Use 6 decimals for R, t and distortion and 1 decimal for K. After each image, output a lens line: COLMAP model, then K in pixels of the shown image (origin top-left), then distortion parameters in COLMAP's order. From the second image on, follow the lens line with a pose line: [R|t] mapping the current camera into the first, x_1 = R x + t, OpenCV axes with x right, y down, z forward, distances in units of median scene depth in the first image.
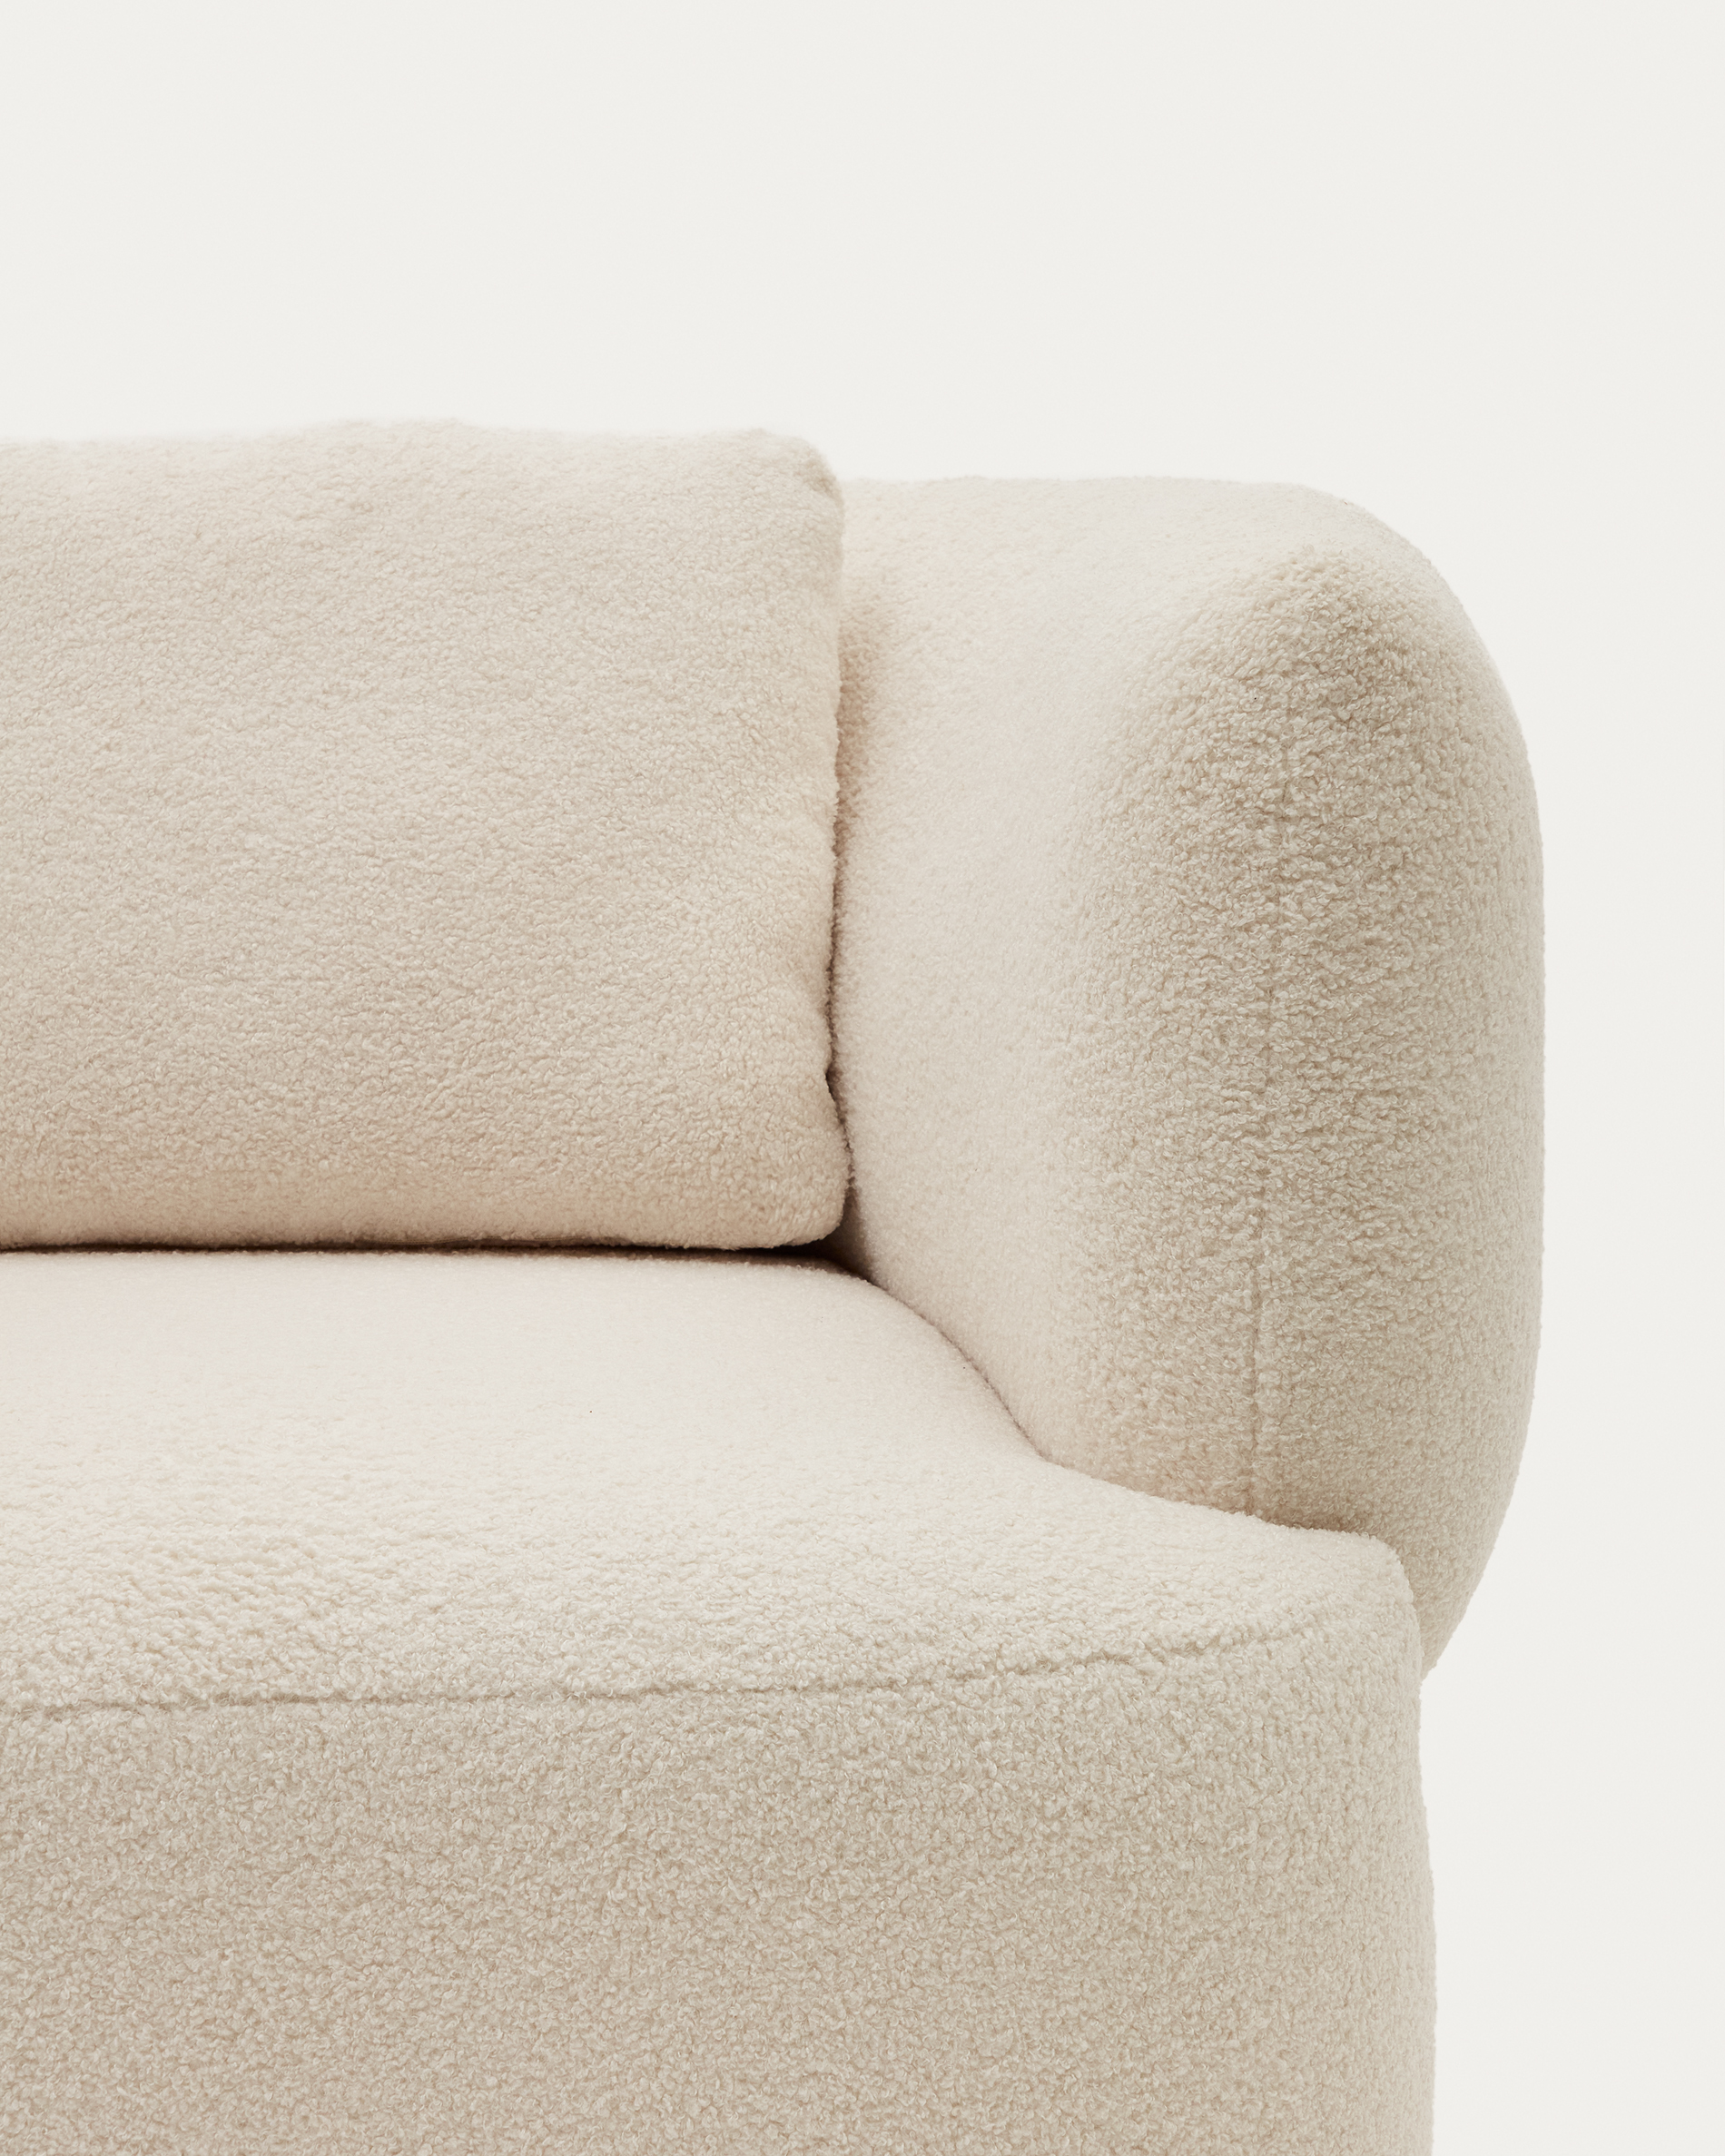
lens RADIAL K [[6956.8, 0, 862.5], [0, 6956.8, 1078.0], [0, 0, 1]] dist [-0.315616, -1.066722]
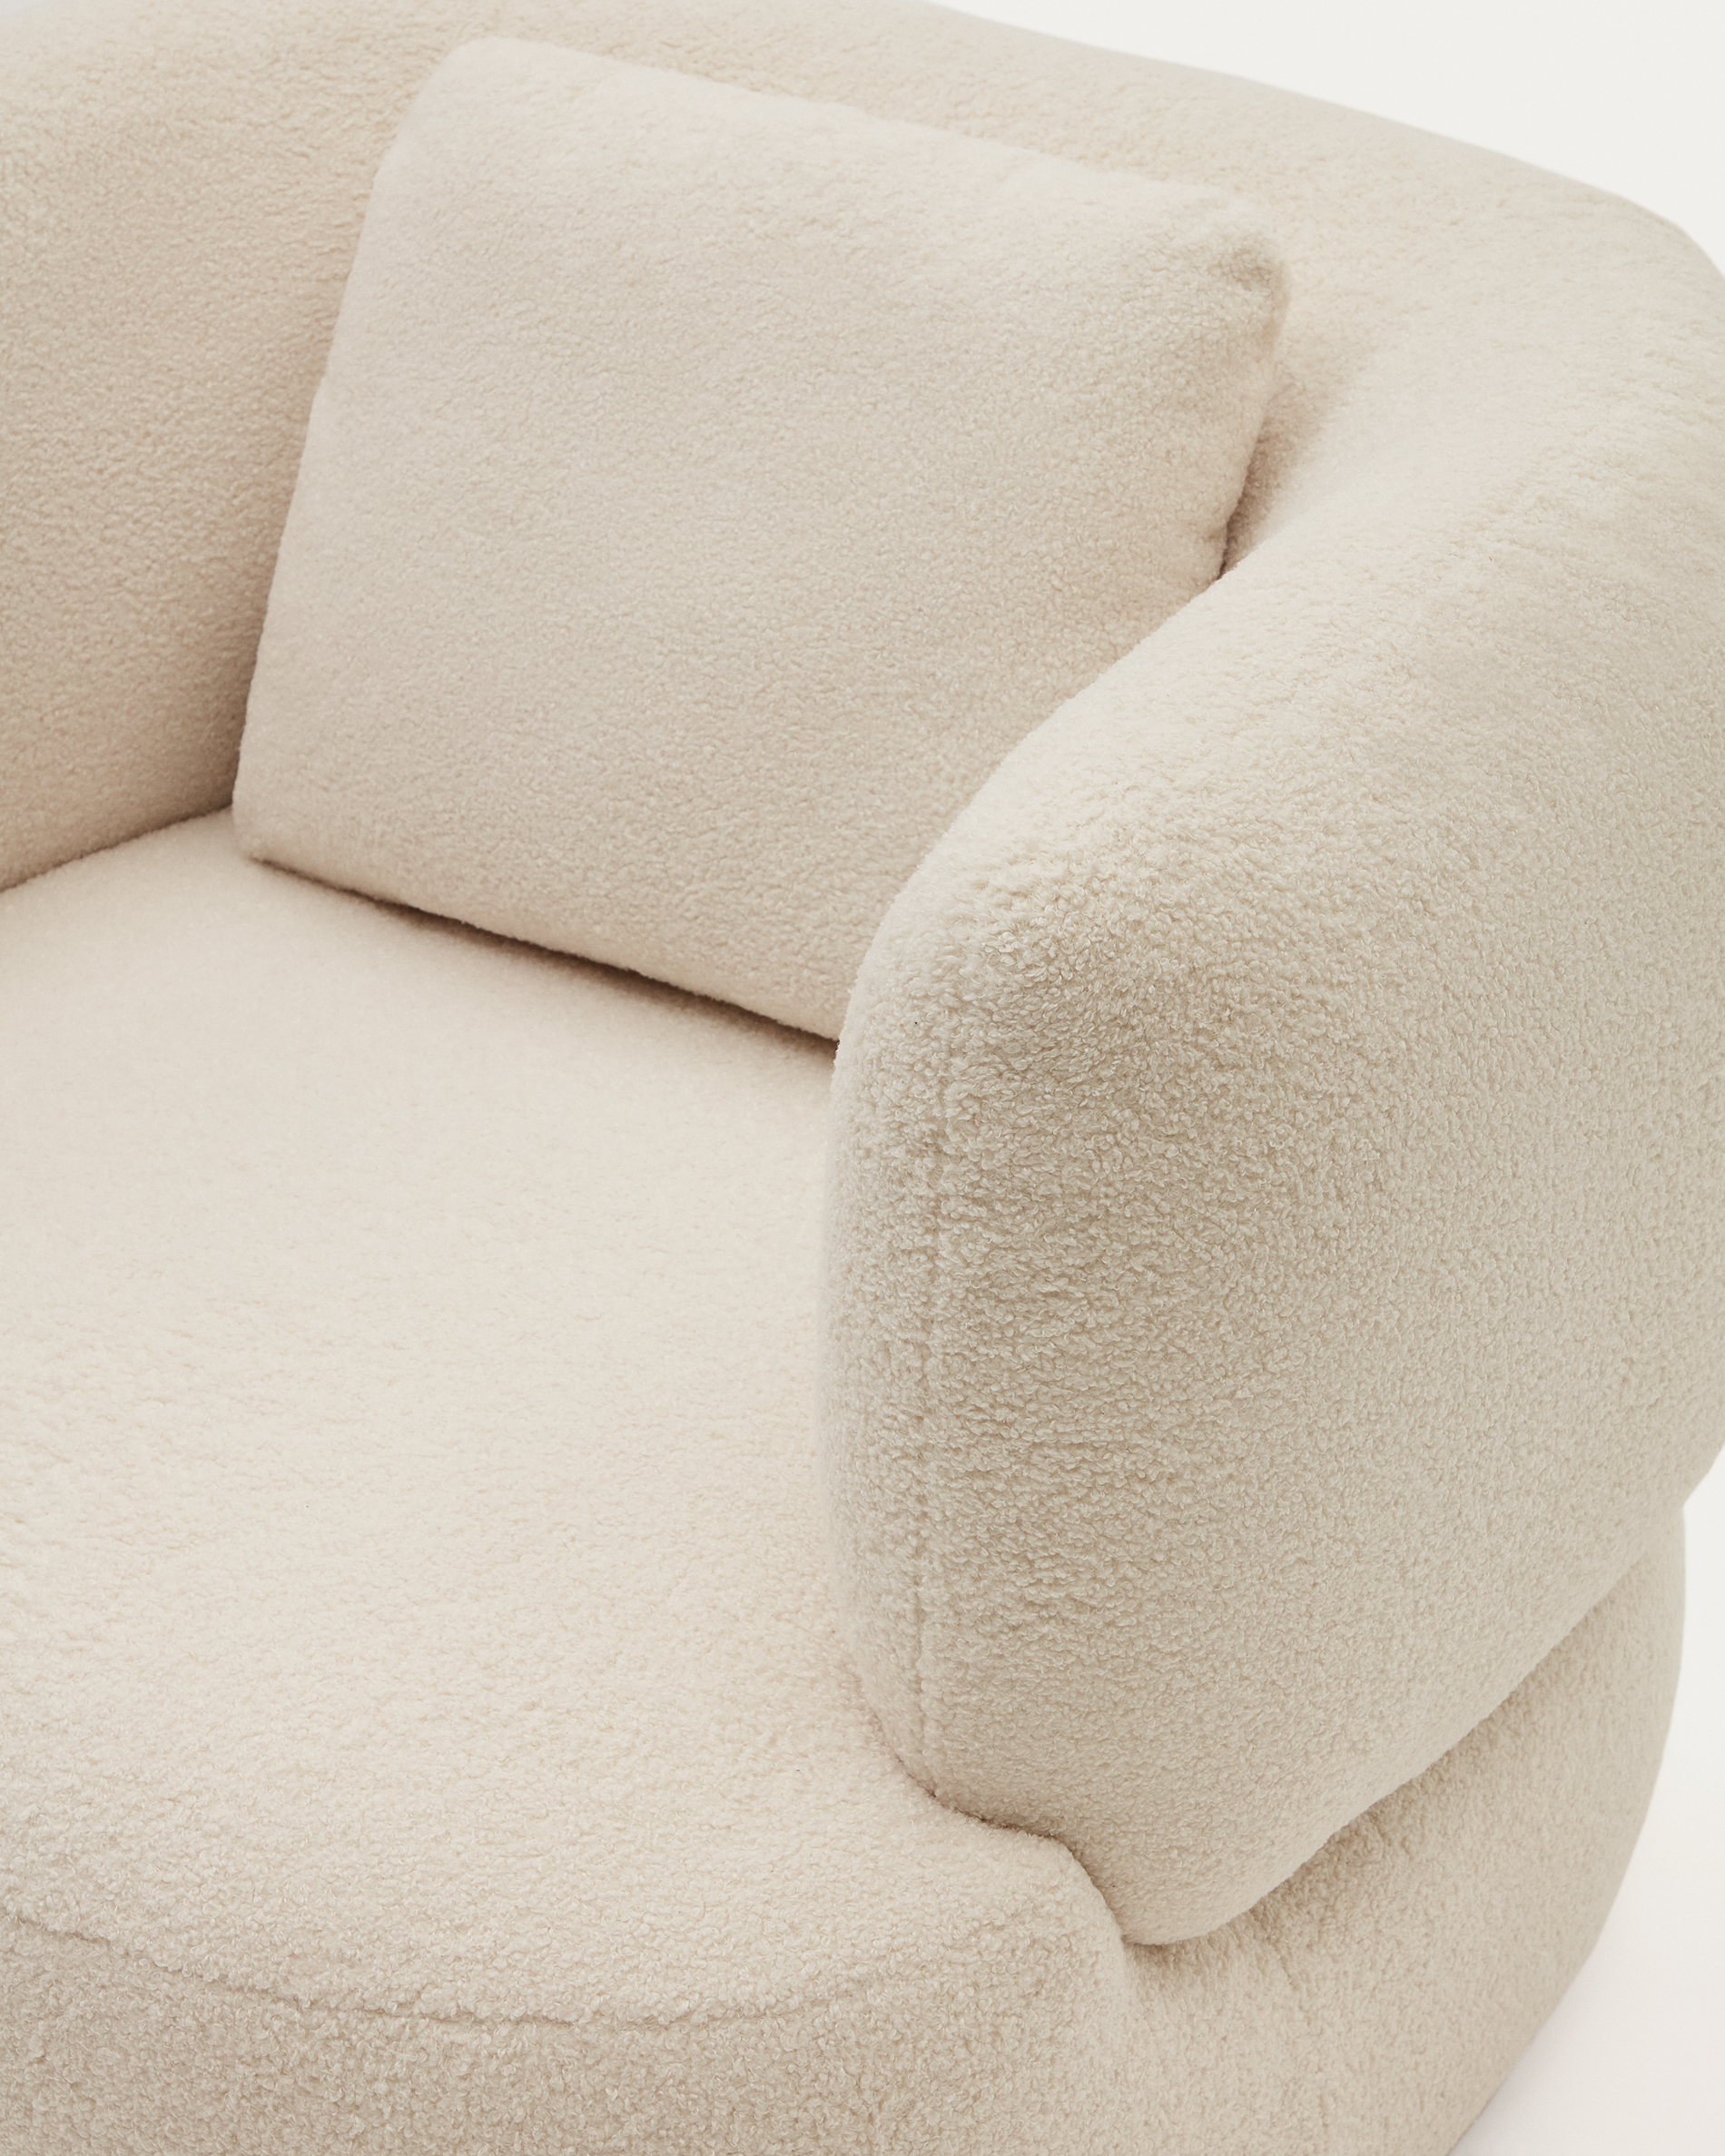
lens RADIAL K [[4686.7, 0, 864.0], [0, 4686.7, 1013.8], [0, 0, 1]] dist [-0.487424, 4.610941]
pose [[0.837181, 0.257736, -0.482389, 0.284508], [-0.061961, 0.921019, 0.384559, -0.239085], [0.543404, -0.292057, 0.787029, 0.486744]]
